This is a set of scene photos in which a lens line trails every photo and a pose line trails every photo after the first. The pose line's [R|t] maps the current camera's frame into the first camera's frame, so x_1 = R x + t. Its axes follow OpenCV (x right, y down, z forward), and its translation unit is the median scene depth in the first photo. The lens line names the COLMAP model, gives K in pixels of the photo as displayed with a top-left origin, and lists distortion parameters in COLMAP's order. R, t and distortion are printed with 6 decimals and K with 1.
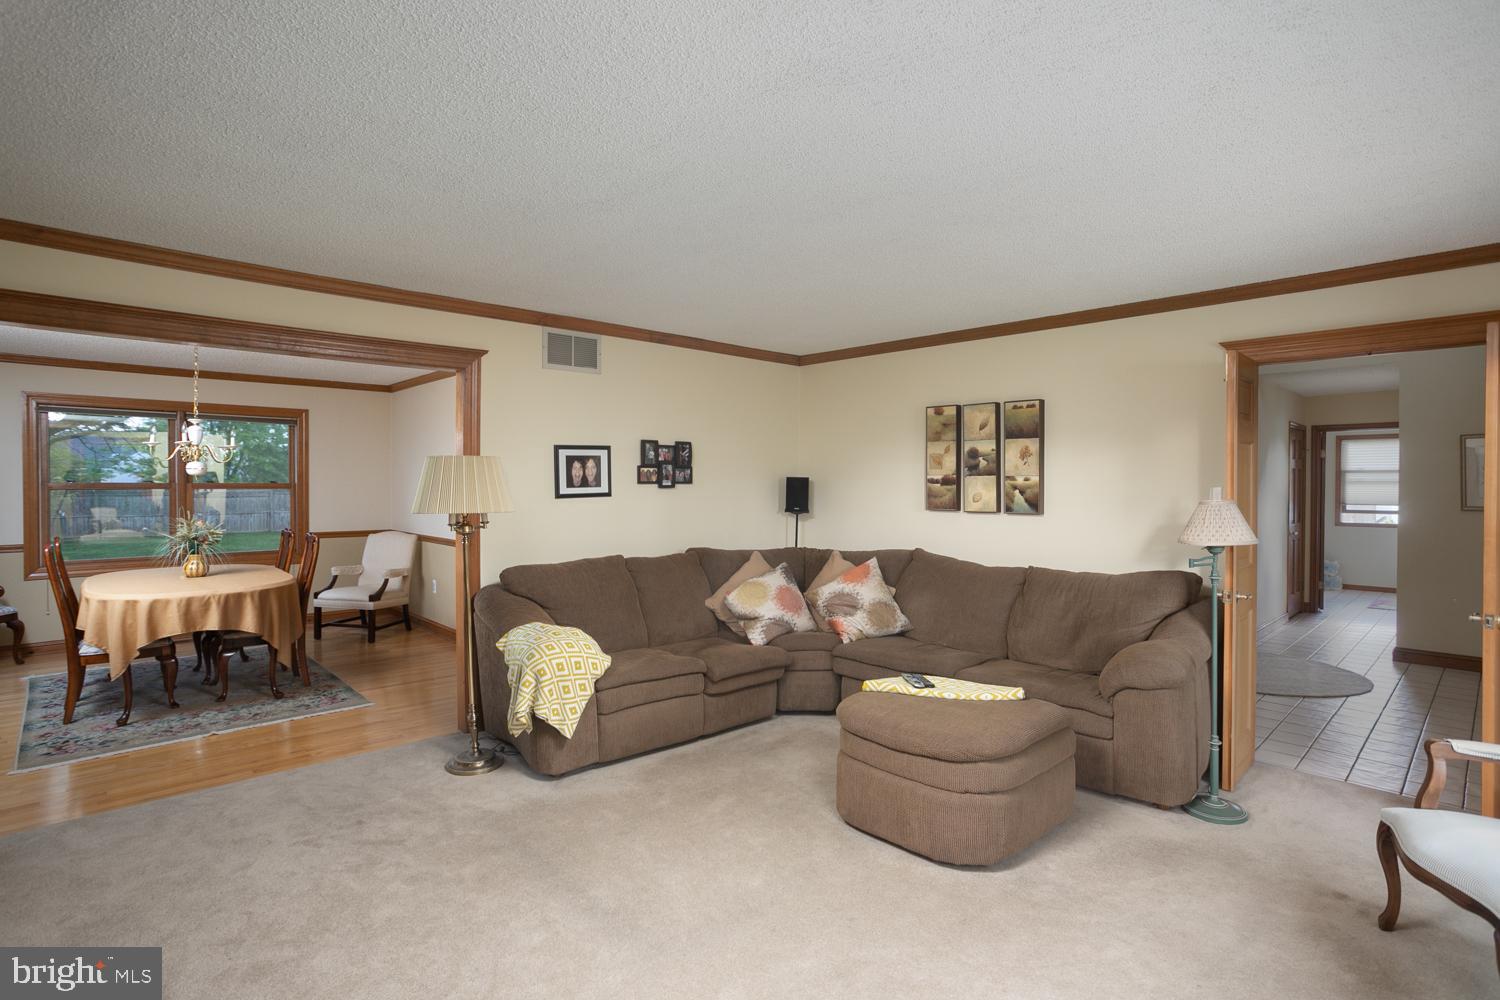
lens RADIAL K [[758.8, 0, 750.0], [0, 758.8, 500.0], [0, 0, 1]] dist [-0.002298, -0.000306]
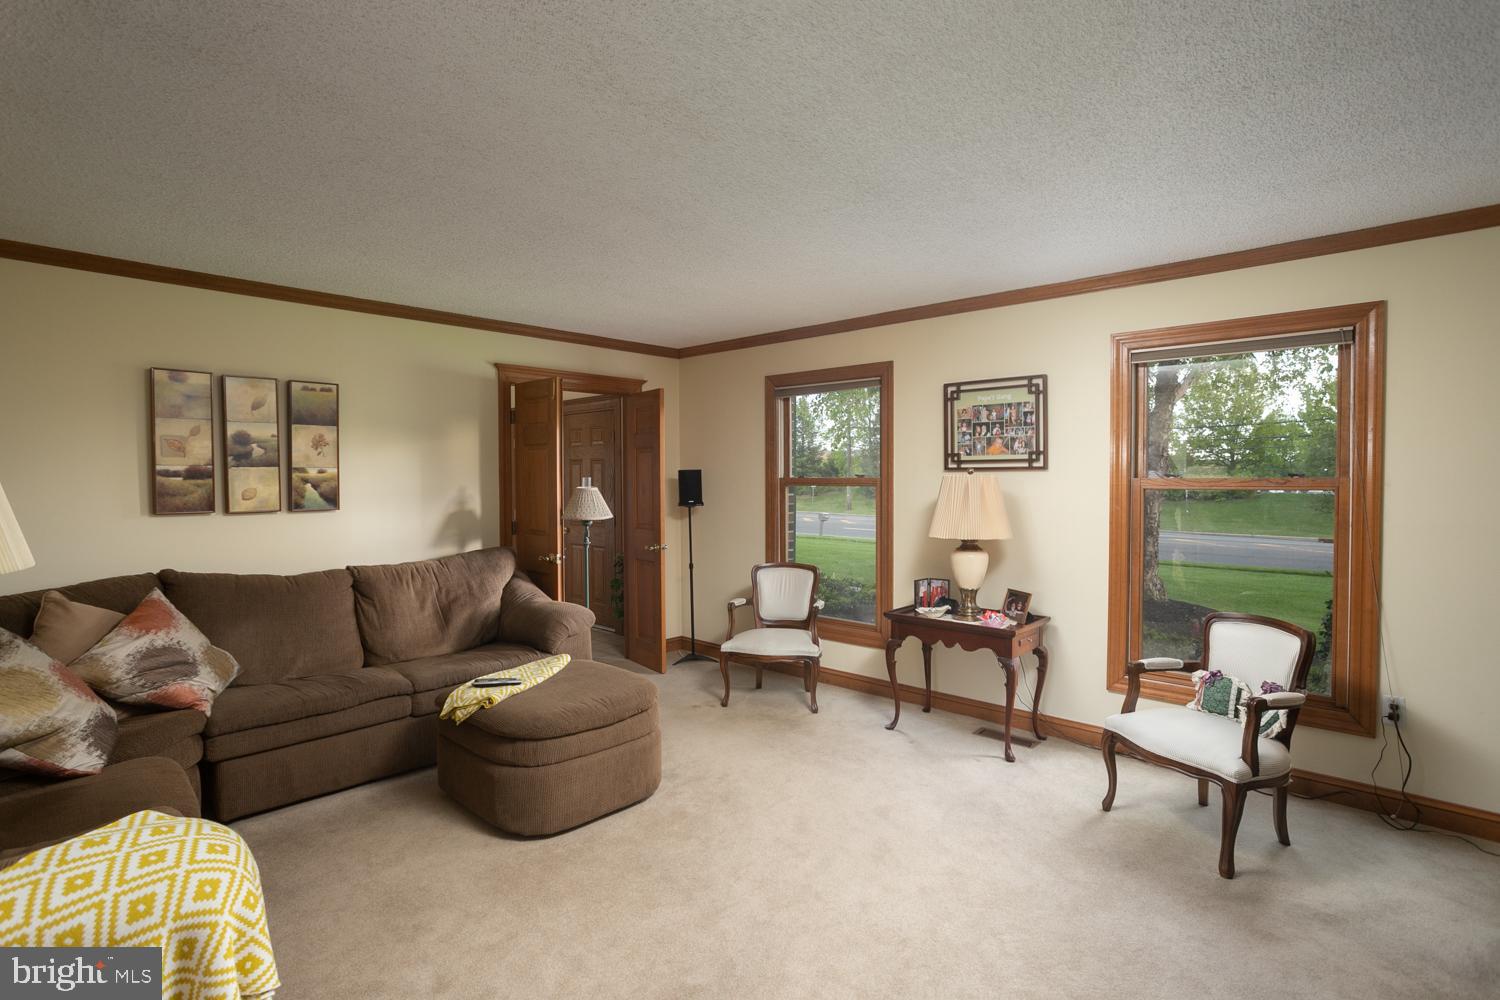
lens RADIAL K [[749.3, 0, 750.0], [0, 749.3, 500.0], [0, 0, 1]] dist [0.000226, -0.000008]
pose [[-0.034774, -0.036996, 0.998710, -0.527062], [0.023684, 0.999003, 0.037832, -0.014923], [-0.999115, 0.024969, -0.033863, 0.519629]]
